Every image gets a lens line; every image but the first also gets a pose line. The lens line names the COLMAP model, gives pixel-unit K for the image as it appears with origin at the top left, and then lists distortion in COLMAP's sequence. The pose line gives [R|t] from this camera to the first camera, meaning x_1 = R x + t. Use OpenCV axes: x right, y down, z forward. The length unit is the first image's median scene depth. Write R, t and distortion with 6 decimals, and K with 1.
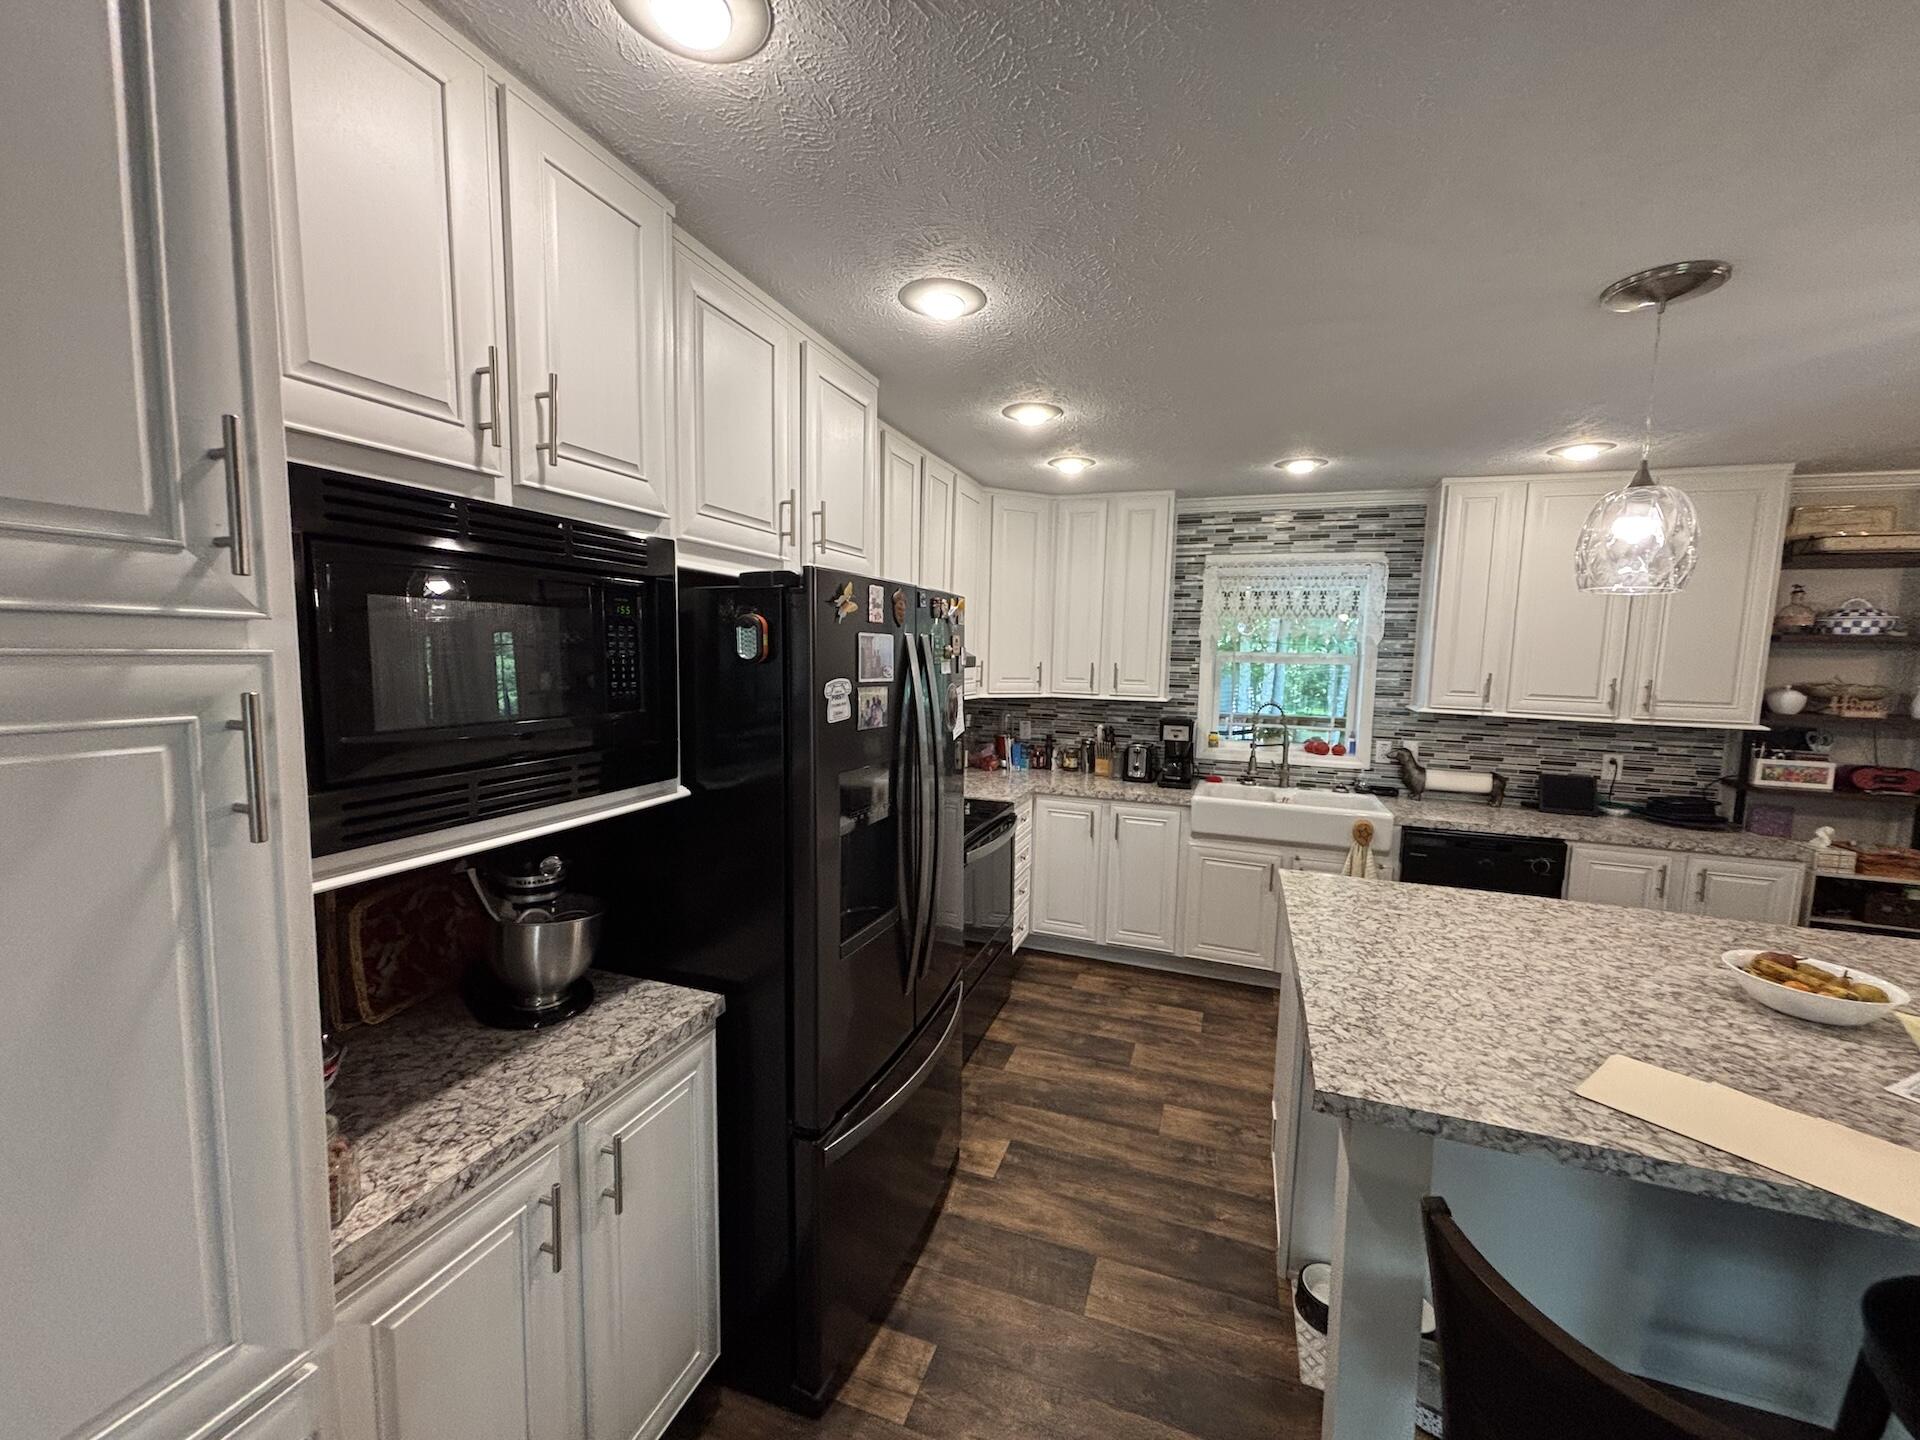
lens RADIAL K [[771.6, 0, 958.0], [0, 771.6, 719.9], [0, 0, 1]] dist [0.001365, -0.000202]
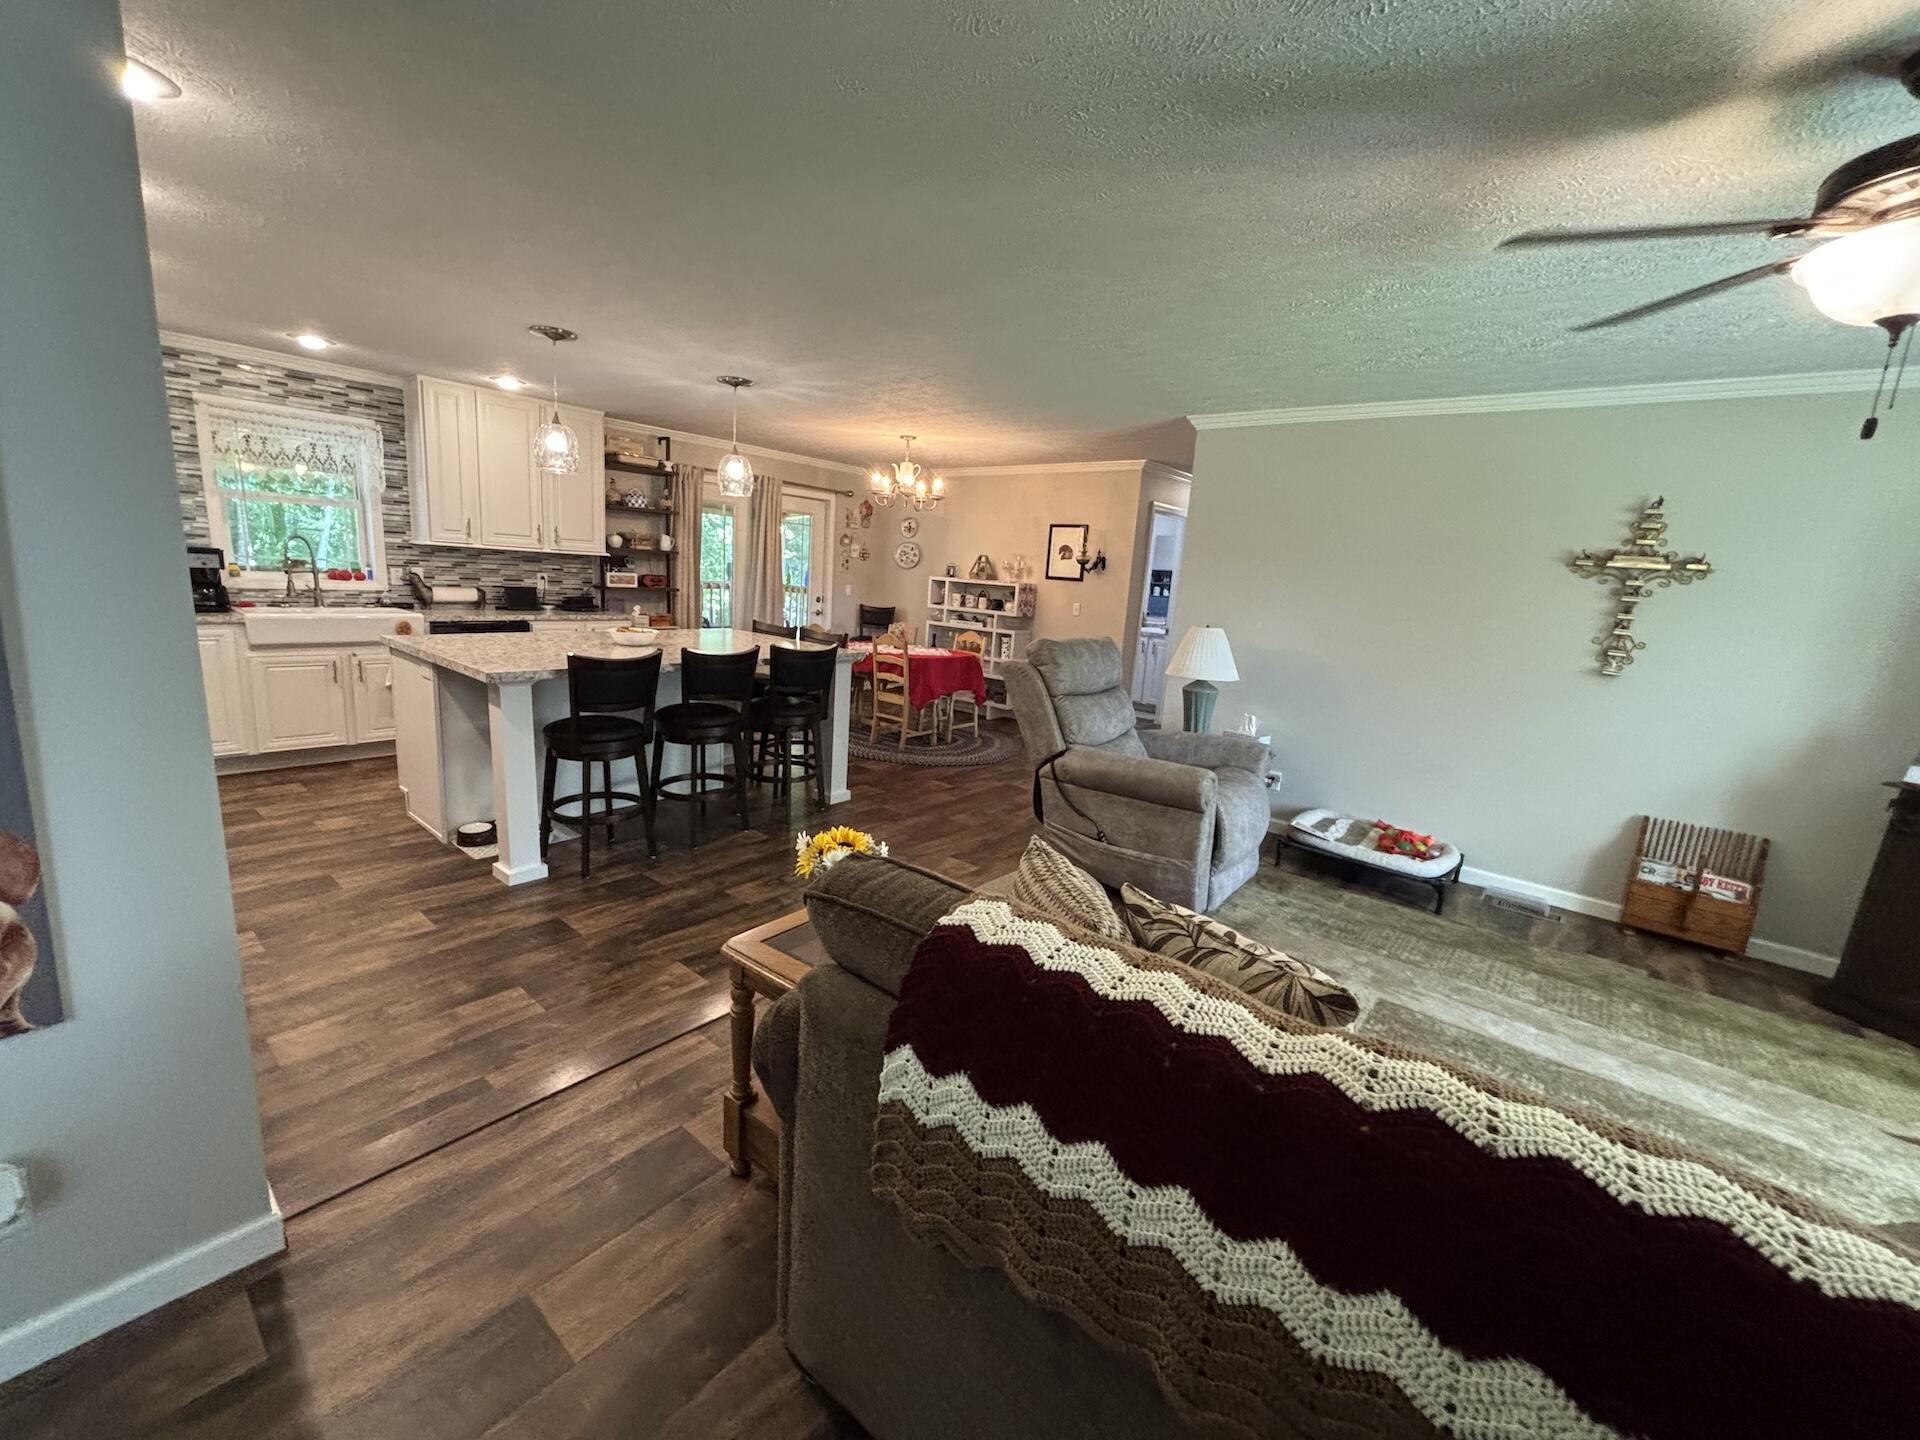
lens RADIAL K [[767.7, 0, 956.4], [0, 767.7, 727.4], [0, 0, 1]] dist [-0.002405, 0.000218]
pose [[0.334923, -0.191632, 0.922553, -0.488349], [0.034169, 0.980926, 0.191353, 0.092788], [-0.941626, -0.032566, 0.335083, -0.449821]]
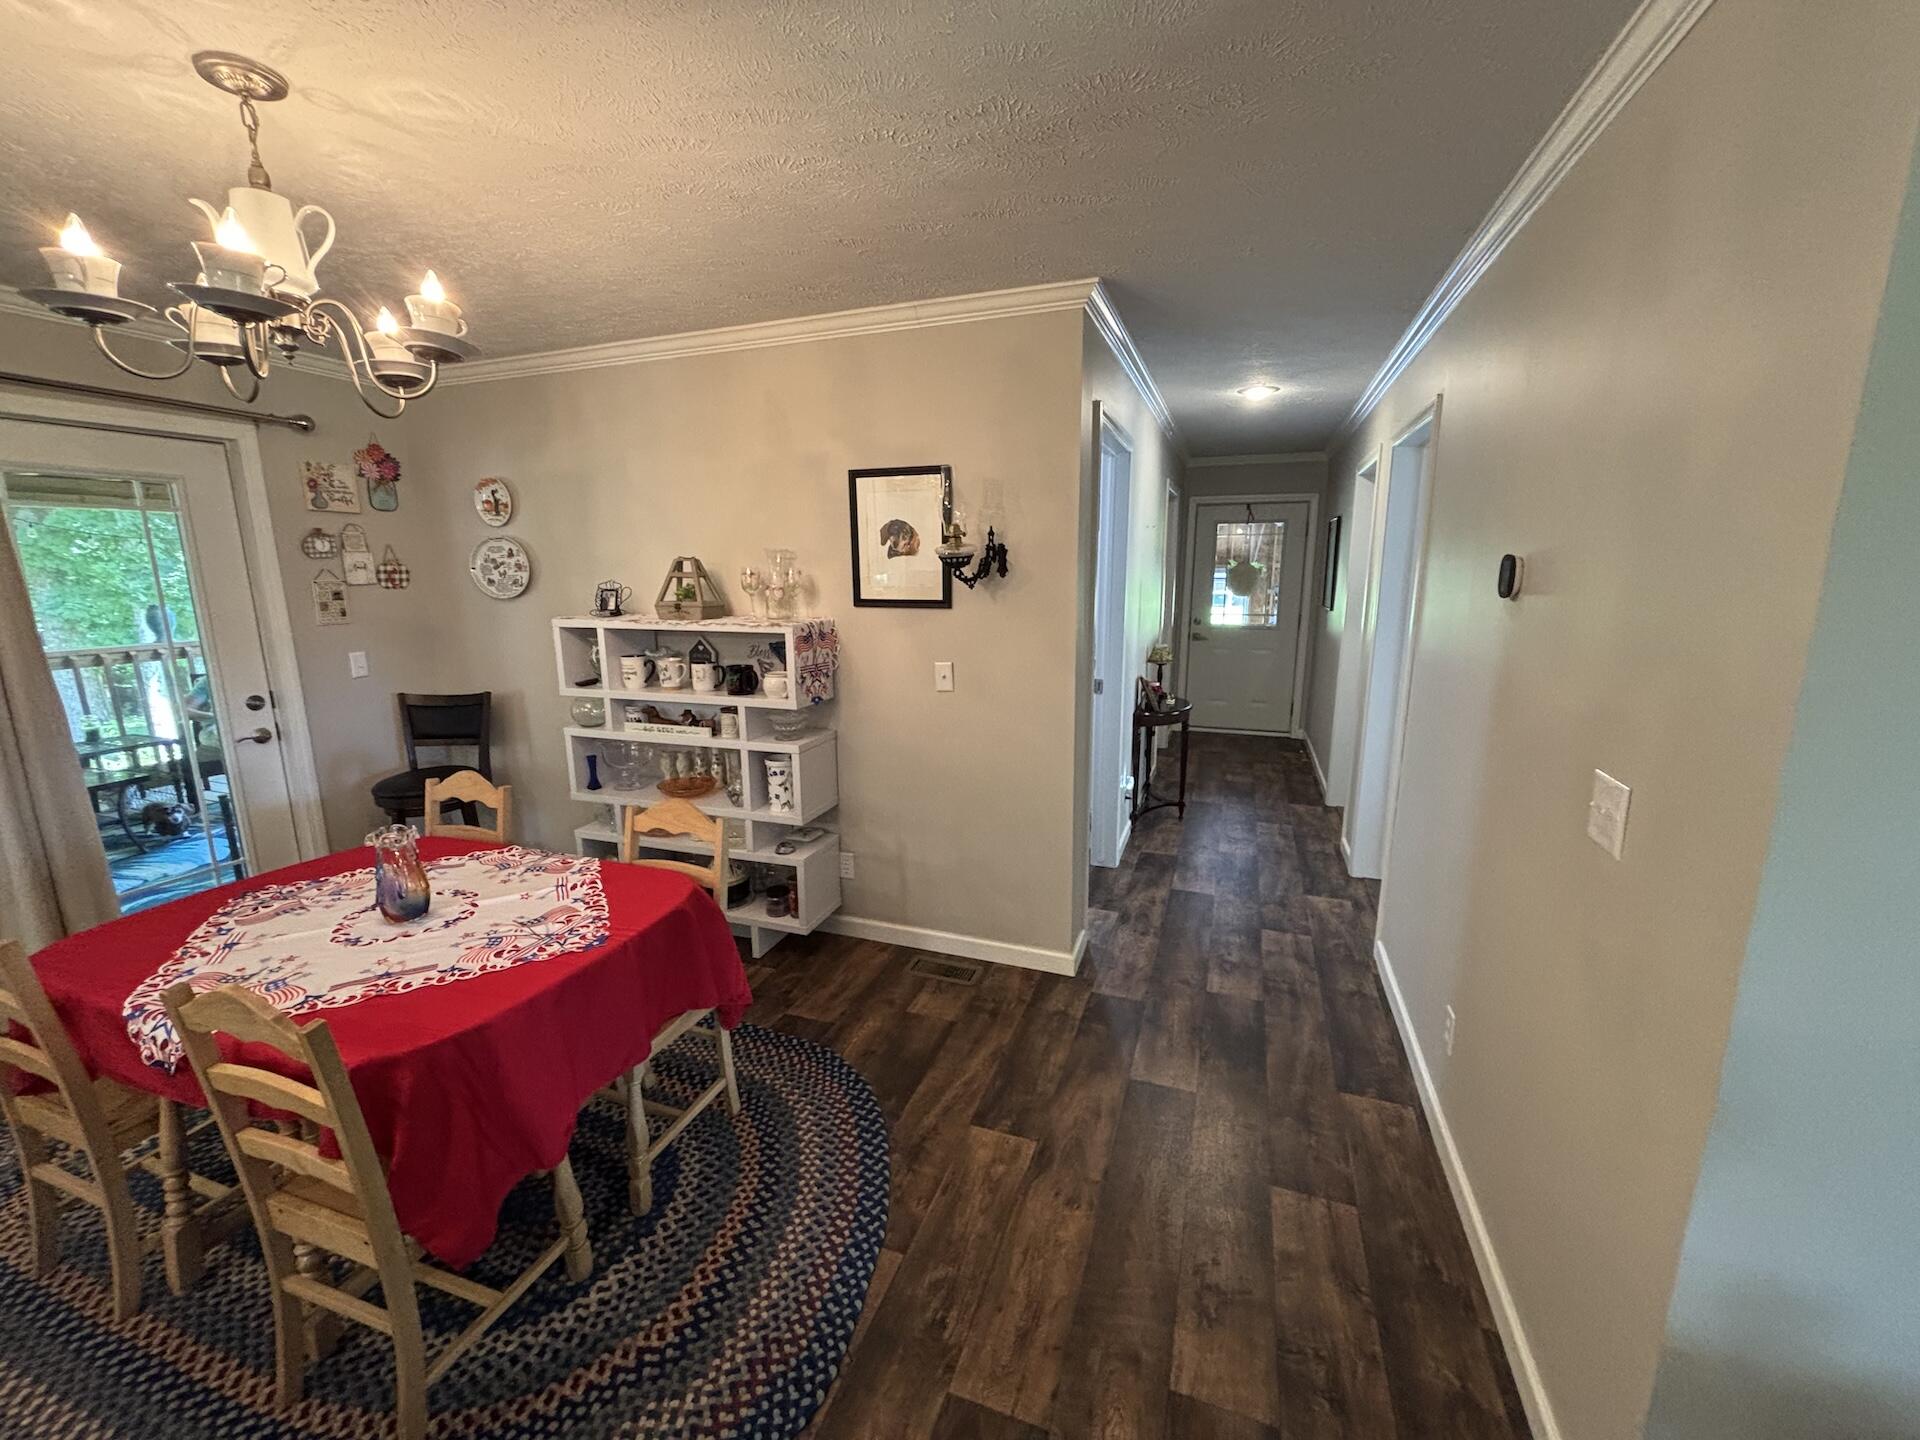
lens RADIAL K [[777.4, 0, 960.0], [0, 777.4, 720.0], [0, 0, 1]] dist [0.004303, 0.000341]
pose [[-0.008133, -0.226240, 0.974038, 0.777457], [0.106103, 0.968376, 0.225811, 0.041976], [-0.994322, 0.105185, 0.016129, -0.067669]]
